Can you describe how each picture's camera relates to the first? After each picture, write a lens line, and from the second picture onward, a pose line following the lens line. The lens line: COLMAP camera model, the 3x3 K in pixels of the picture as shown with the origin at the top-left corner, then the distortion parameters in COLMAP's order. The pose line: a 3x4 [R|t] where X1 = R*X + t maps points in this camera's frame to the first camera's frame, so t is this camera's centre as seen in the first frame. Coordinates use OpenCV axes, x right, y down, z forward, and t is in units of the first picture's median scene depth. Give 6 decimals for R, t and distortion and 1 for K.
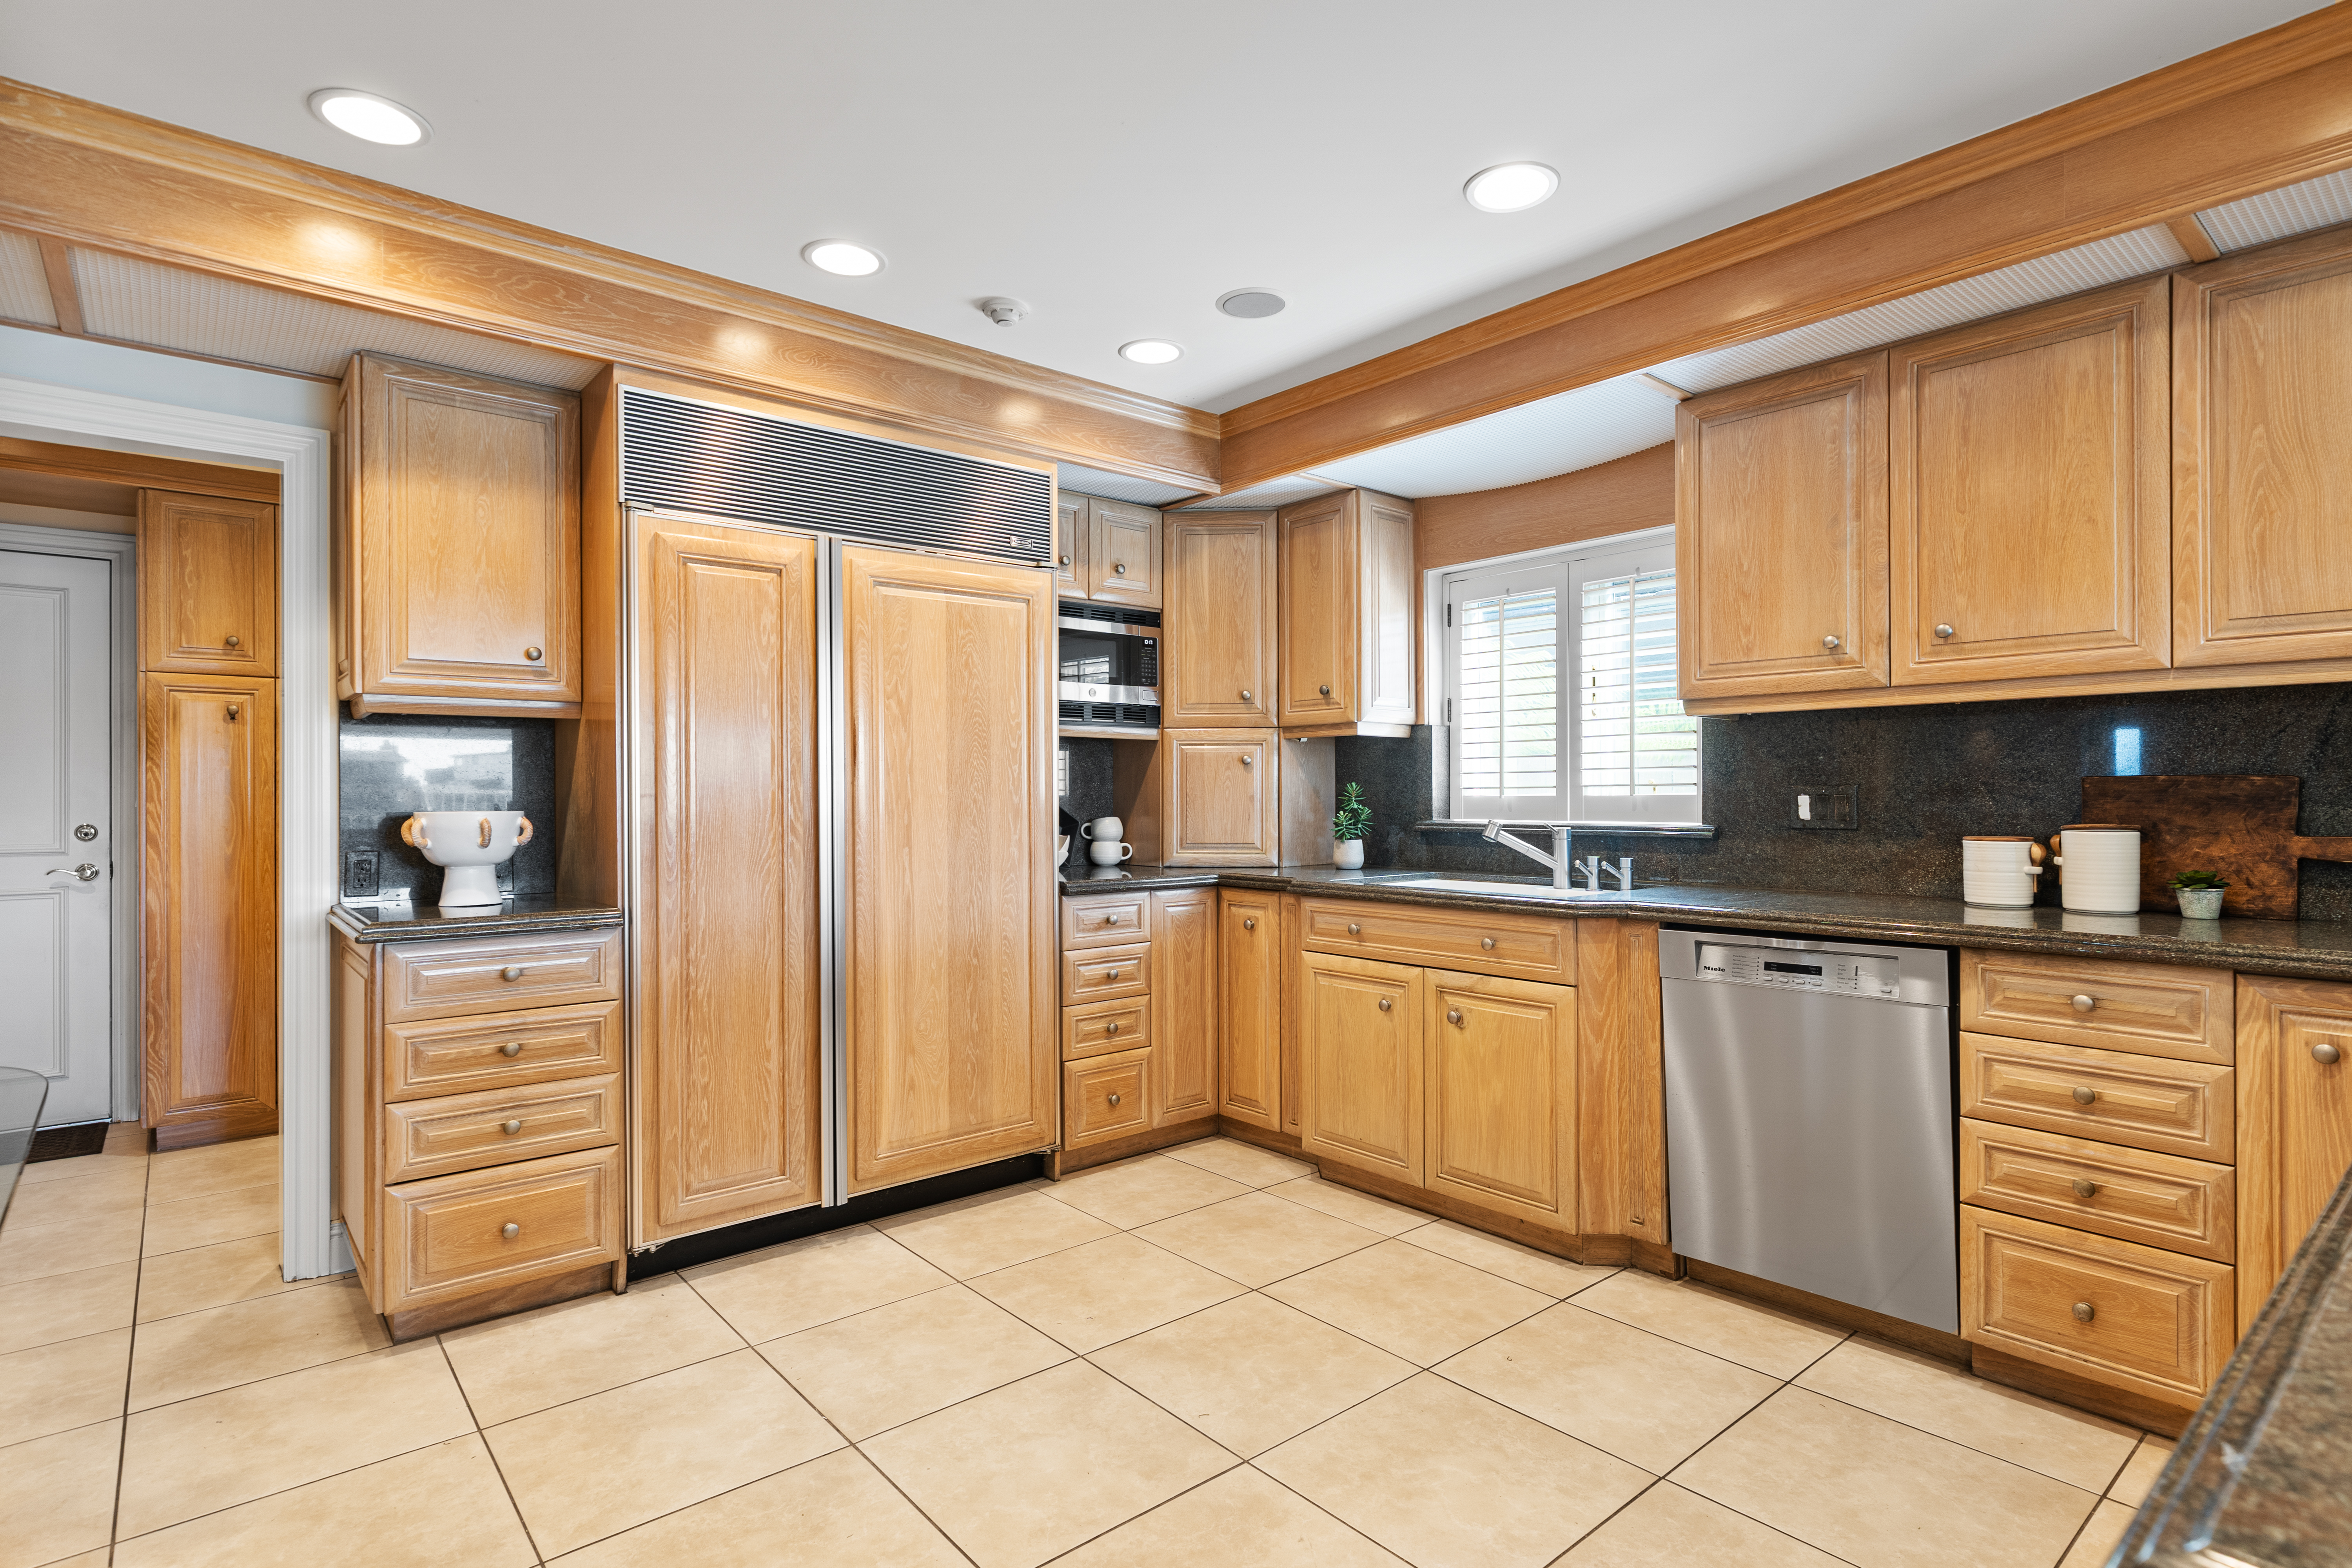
lens RADIAL K [[1164.0, 0, 1183.2], [0, 1164.0, 794.0], [0, 0, 1]] dist [-0.003752, -0.000043]
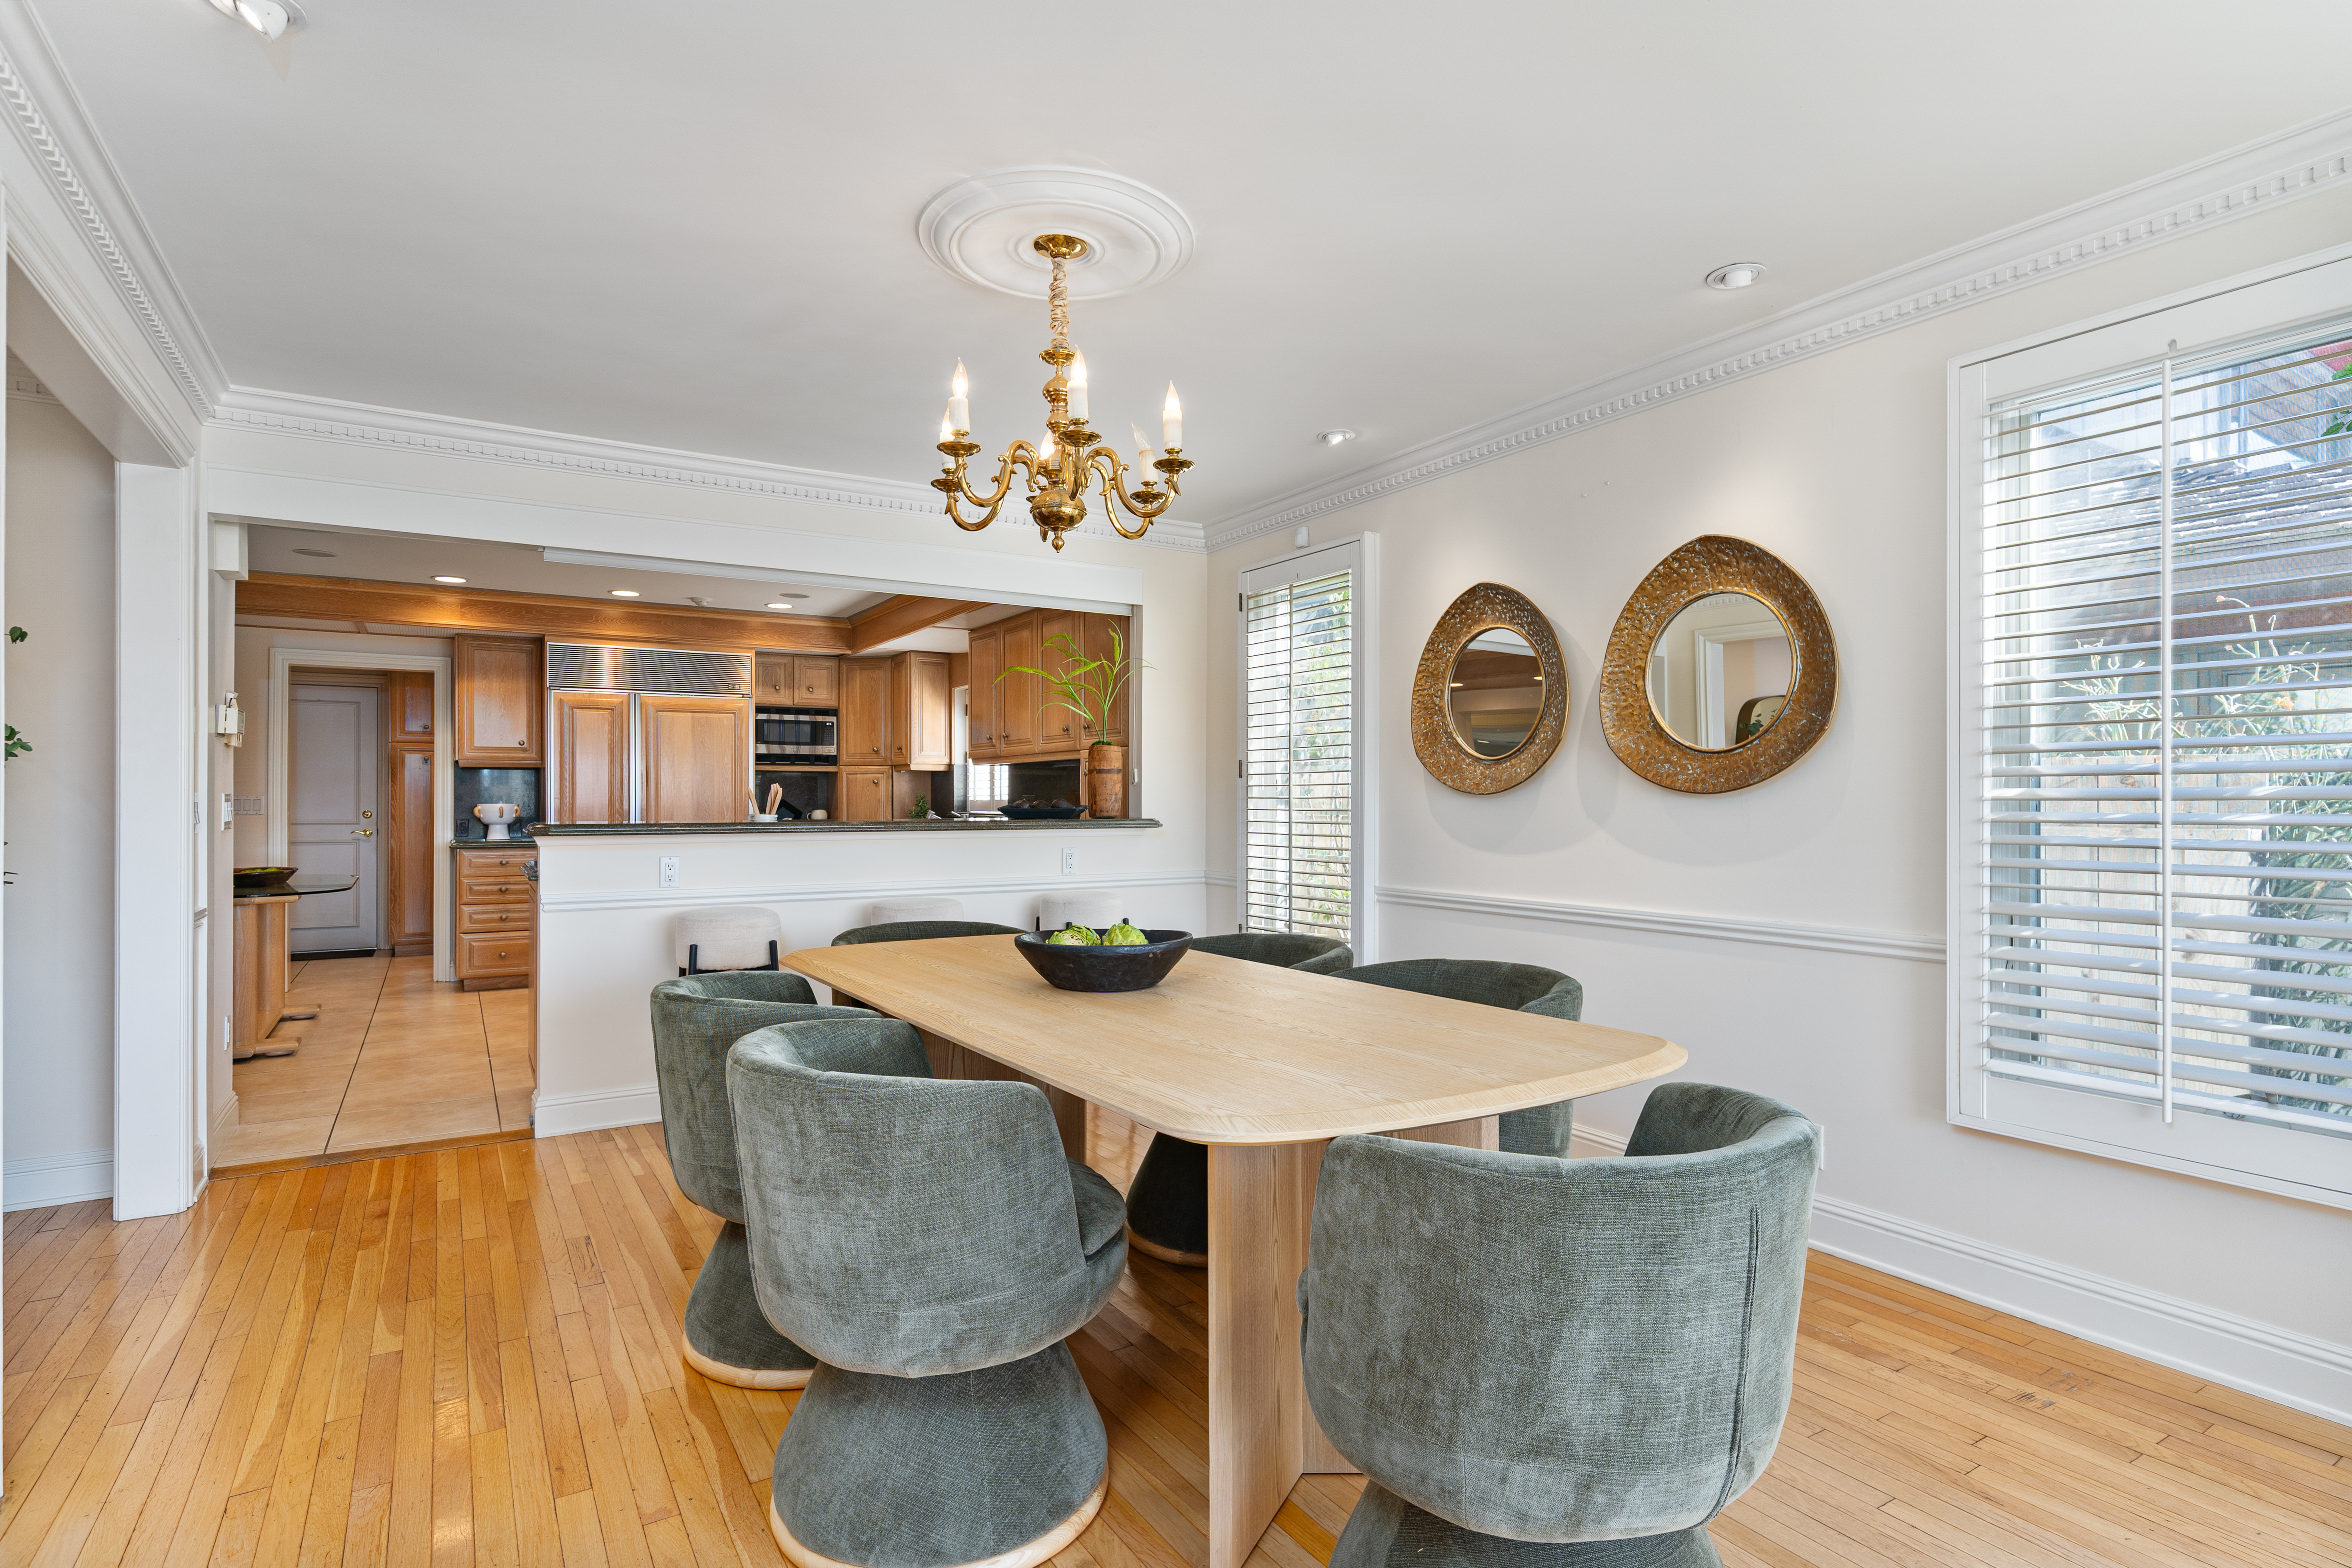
lens RADIAL K [[1164.0, 0, 1164.9], [0, 1164.0, 791.7], [0, 0, 1]] dist [-0.003752, -0.000043]
pose [[0.988019, 0.003779, -0.154286, 1.251496], [-0.004651, 0.999975, -0.005288, -0.005133], [0.154262, 0.005942, 0.988012, -1.330450]]
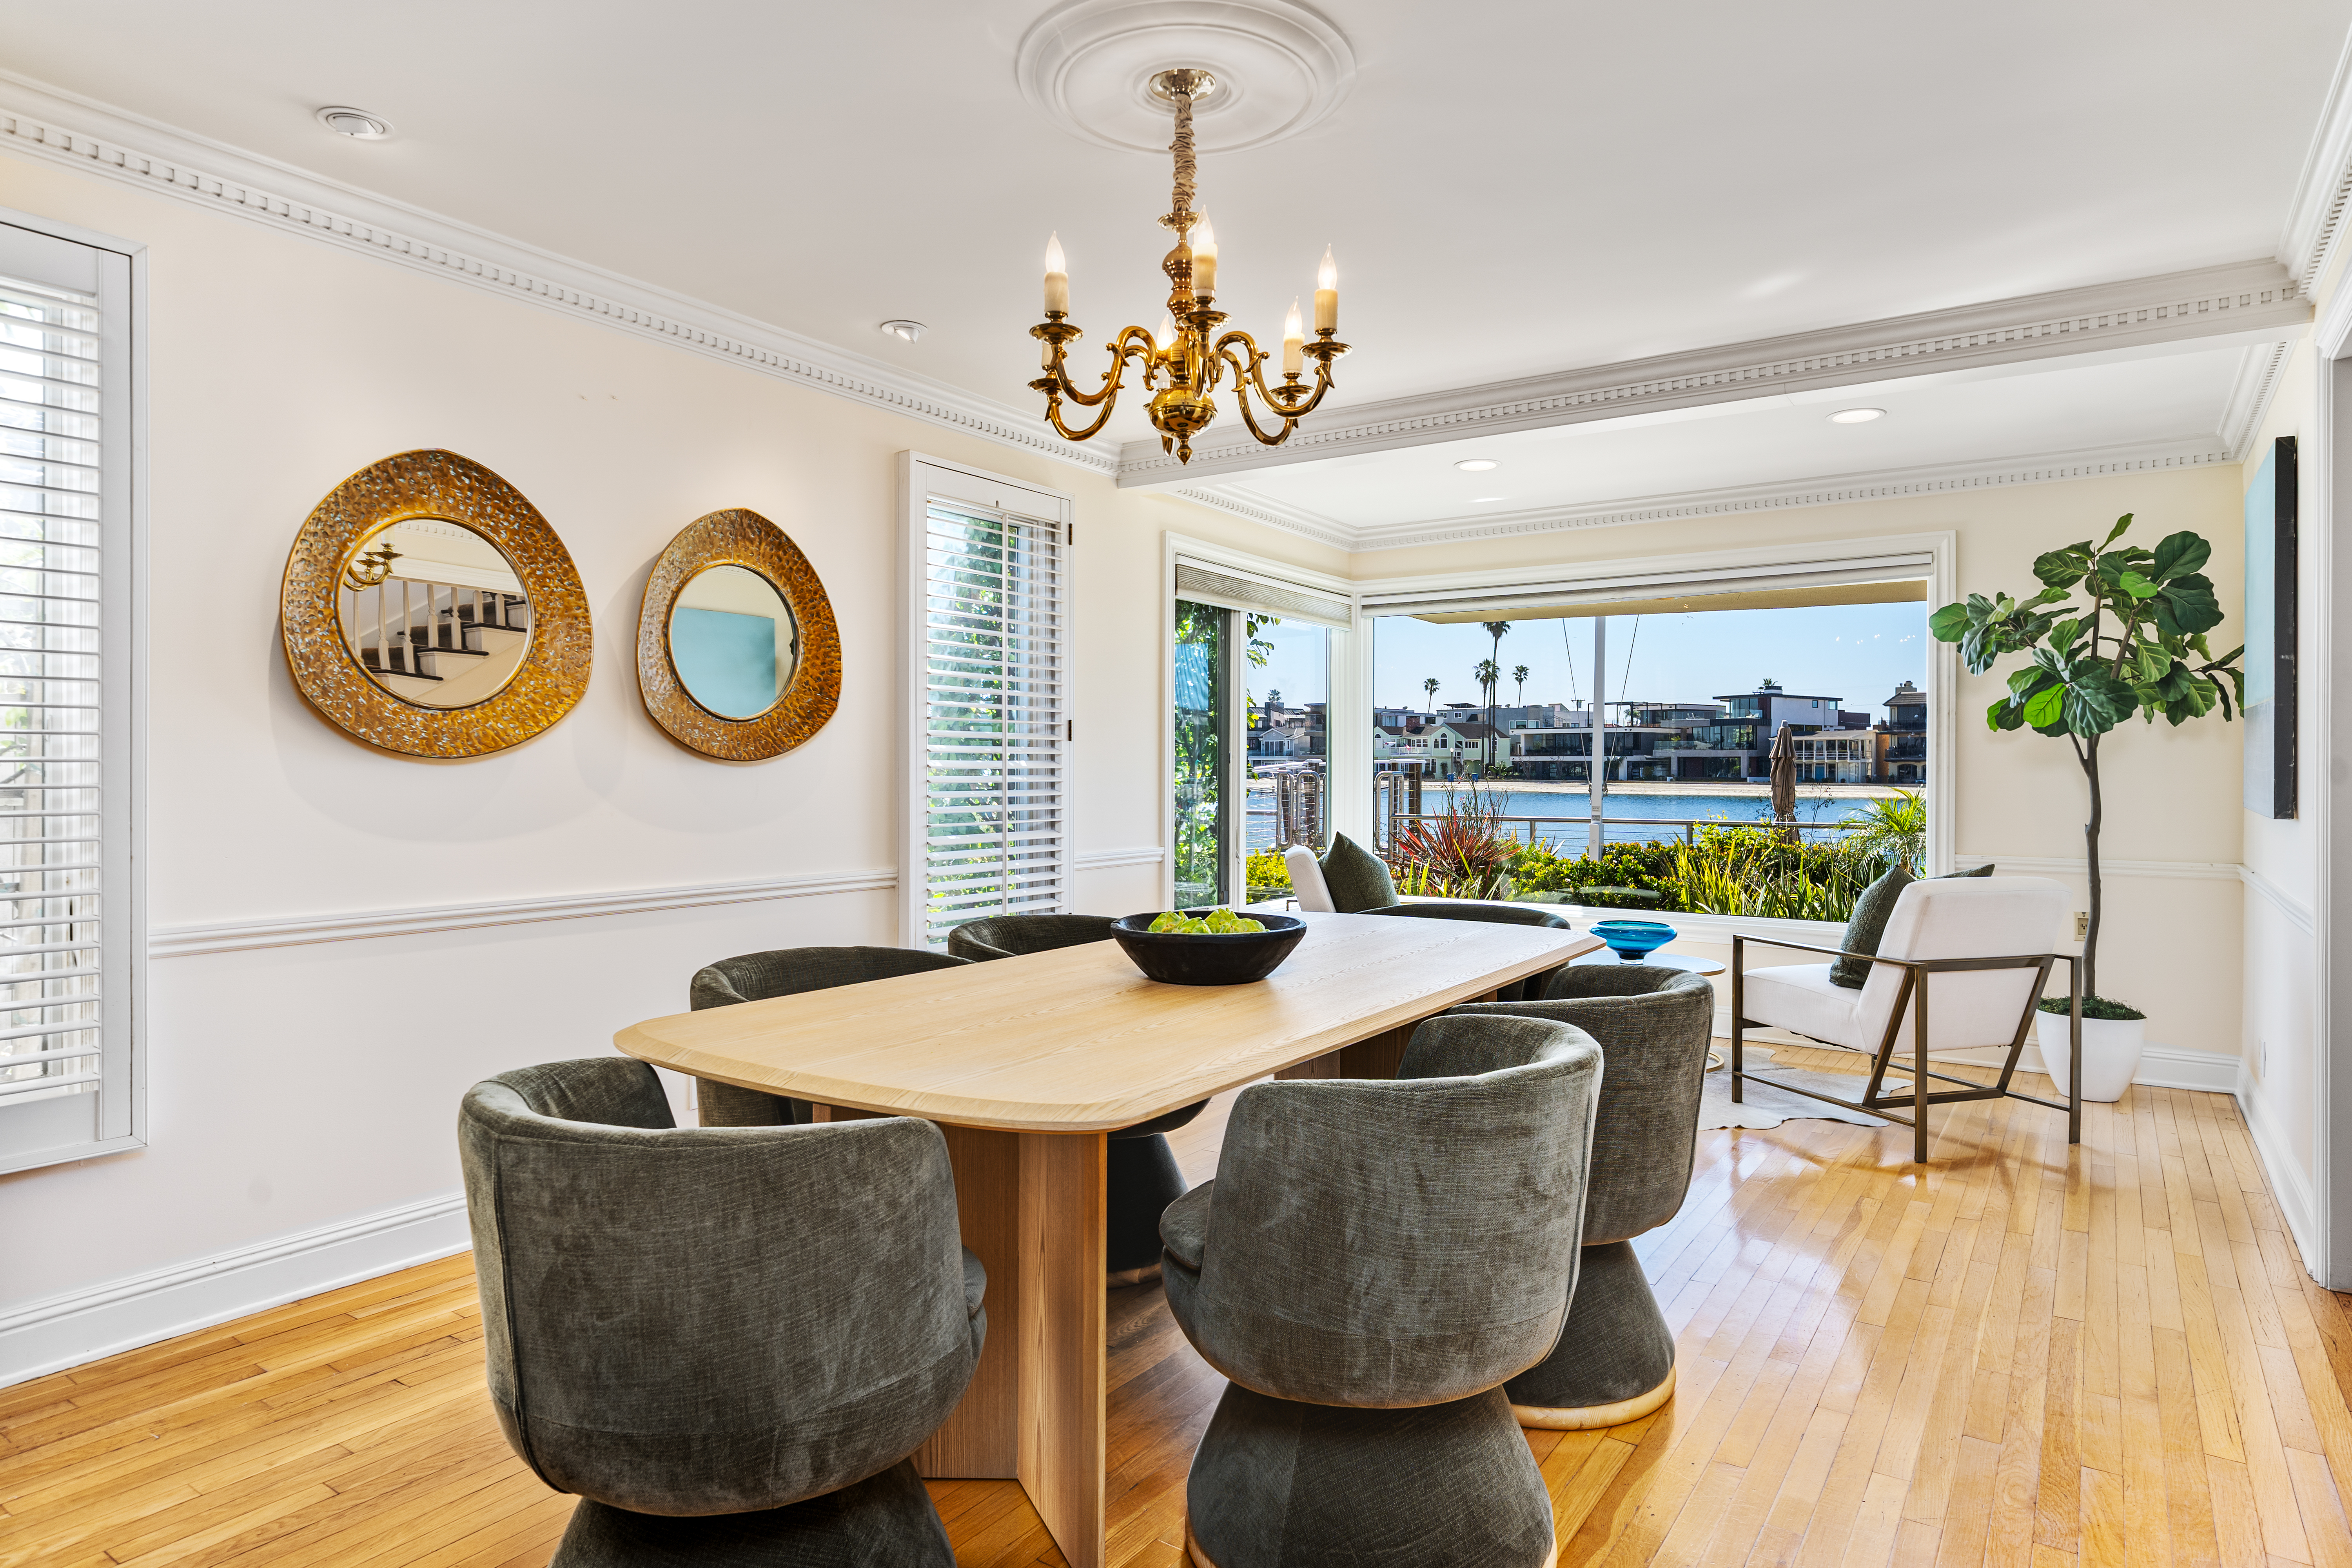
lens RADIAL K [[1369.4, 0, 1180.3], [0, 1369.4, 768.8], [0, 0, 1]] dist [0.021117, 0.000918]
pose [[-0.266762, 0.000181, 0.963763, -0.421053], [-0.004733, 0.999988, -0.001498, -0.001361], [-0.963751, -0.004961, -0.266757, 0.385336]]
